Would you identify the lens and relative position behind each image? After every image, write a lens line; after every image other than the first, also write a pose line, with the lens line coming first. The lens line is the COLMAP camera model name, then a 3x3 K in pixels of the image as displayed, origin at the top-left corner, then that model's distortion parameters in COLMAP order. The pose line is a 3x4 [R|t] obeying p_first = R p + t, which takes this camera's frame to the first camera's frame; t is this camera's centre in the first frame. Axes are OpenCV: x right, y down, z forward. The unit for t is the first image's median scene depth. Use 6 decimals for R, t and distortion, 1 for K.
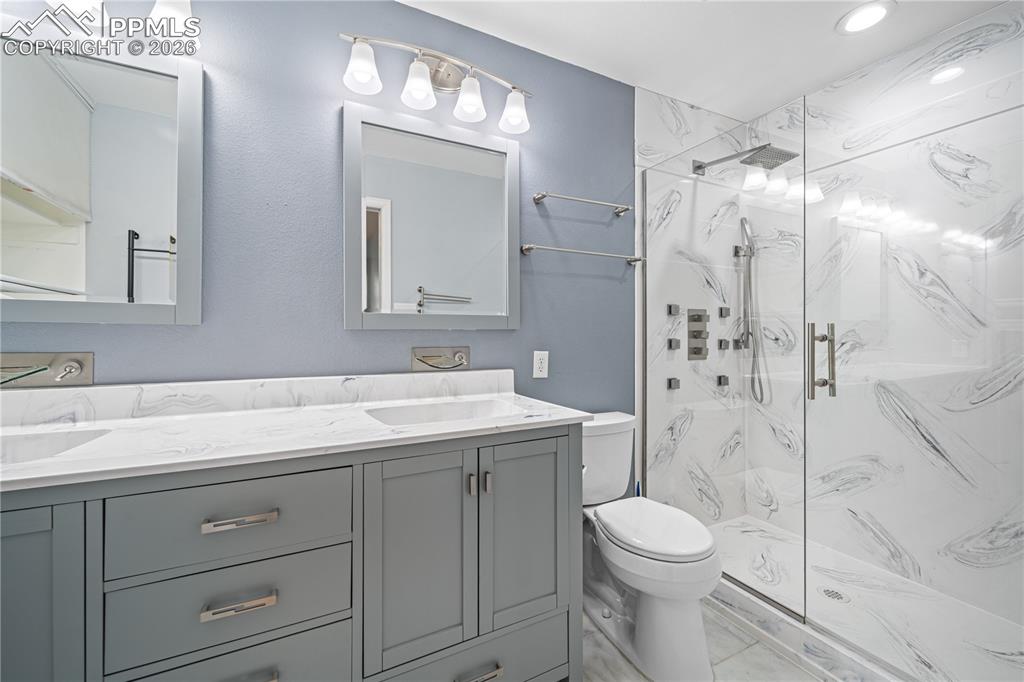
lens RADIAL K [[412.8, 0, 510.9], [0, 412.8, 332.7], [0, 0, 1]] dist [-0.001030, -0.000077]
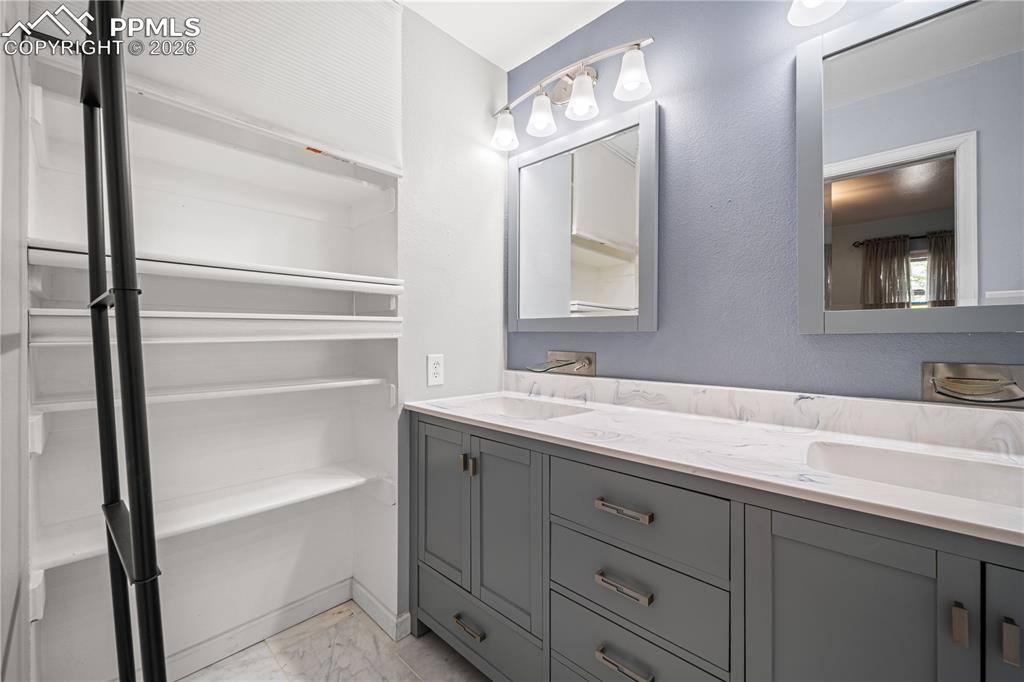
lens RADIAL K [[422.3, 0, 509.3], [0, 422.3, 336.4], [0, 0, 1]] dist [0.002096, -0.000247]
pose [[0.309422, -0.006022, -0.950906, 0.230685], [0.004485, 0.999978, -0.004874, -0.002212], [0.950914, -0.002757, 0.309442, 0.260215]]
